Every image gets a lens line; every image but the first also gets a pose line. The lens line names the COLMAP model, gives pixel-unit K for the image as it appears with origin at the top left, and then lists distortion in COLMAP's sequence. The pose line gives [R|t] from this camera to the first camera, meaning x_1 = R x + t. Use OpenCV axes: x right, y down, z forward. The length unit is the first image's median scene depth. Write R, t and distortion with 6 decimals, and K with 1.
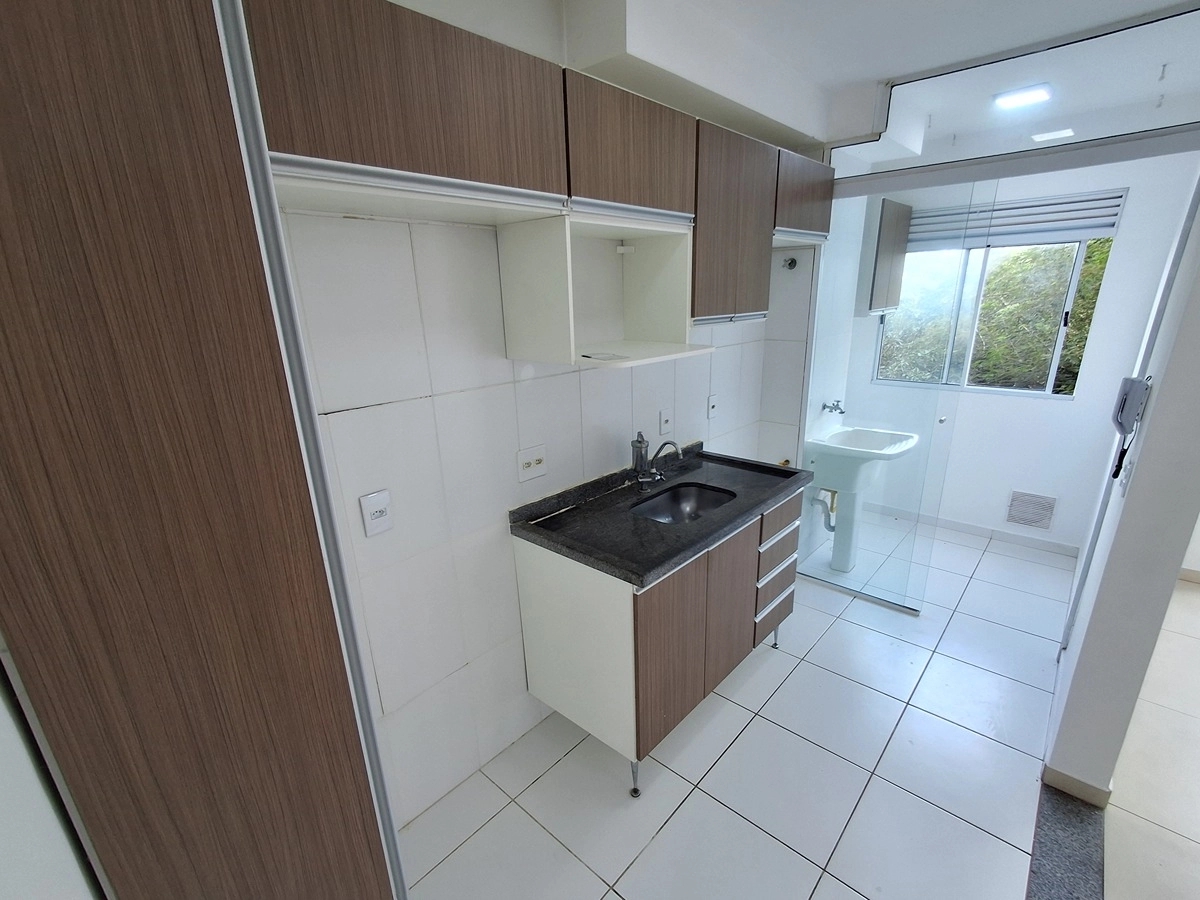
lens RADIAL K [[543.1, 0, 598.5], [0, 543.1, 466.8], [0, 0, 1]] dist [-0.014460, 0.000160]
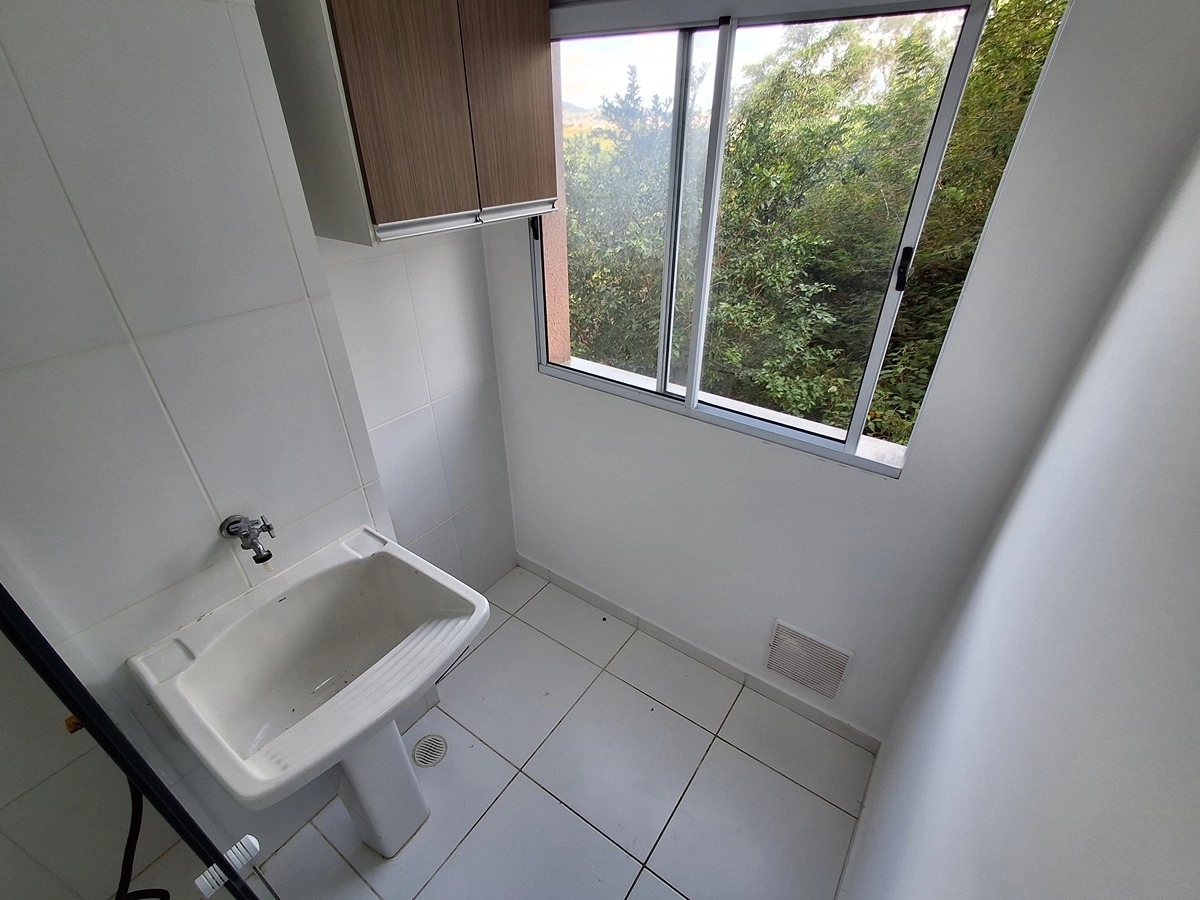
lens RADIAL K [[543.1, 0, 595.2], [0, 543.1, 470.2], [0, 0, 1]] dist [-0.014460, 0.000160]
pose [[0.993300, -0.046259, 0.105898, 0.597822], [0.017743, 0.966567, 0.255800, -0.228014], [-0.114191, -0.252207, 0.960912, 0.624479]]
